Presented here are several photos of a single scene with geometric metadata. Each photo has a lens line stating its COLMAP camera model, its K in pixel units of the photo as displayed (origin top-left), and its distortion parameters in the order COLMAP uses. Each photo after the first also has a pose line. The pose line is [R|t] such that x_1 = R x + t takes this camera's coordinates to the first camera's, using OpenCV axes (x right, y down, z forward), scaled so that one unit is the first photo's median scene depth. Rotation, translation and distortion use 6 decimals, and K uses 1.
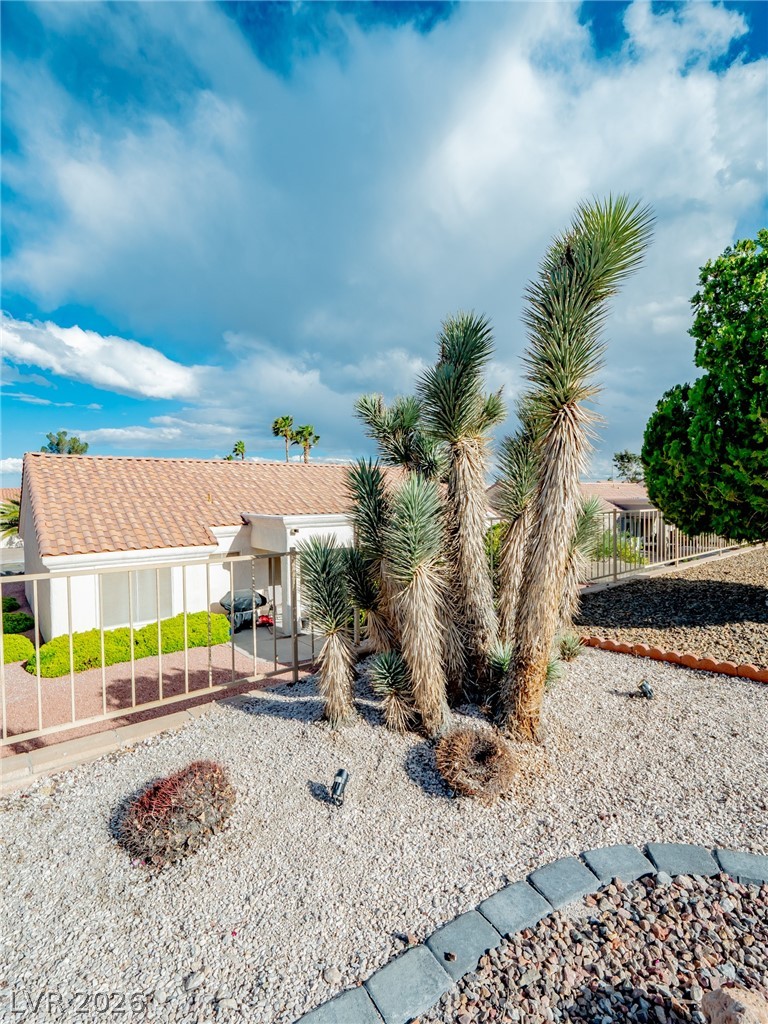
lens RADIAL K [[495.3, 0, 384.4], [0, 495.3, 511.3], [0, 0, 1]] dist [-0.006621, -0.006239]
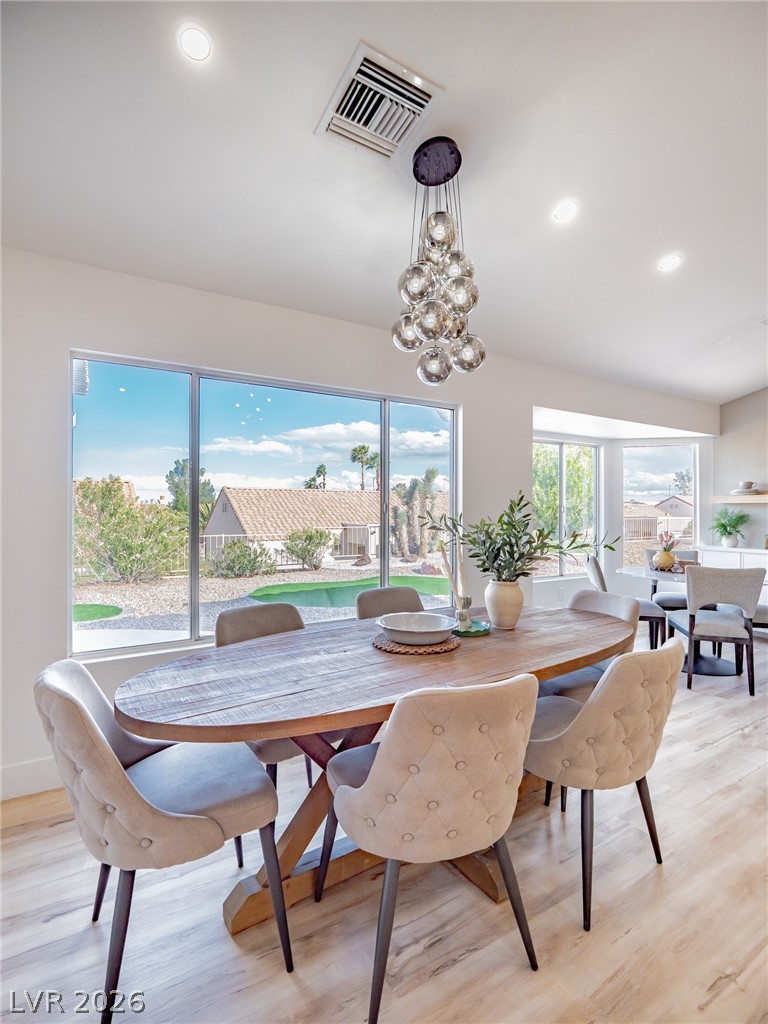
lens RADIAL K [[495.3, 0, 387.1], [0, 495.3, 506.3], [0, 0, 1]] dist [-0.006621, -0.006239]
pose [[0.990653, 0.004288, -0.136337, 0.024909], [-0.009946, 0.999116, -0.040848, 0.004635], [0.136041, 0.041822, 0.989820, -0.174147]]
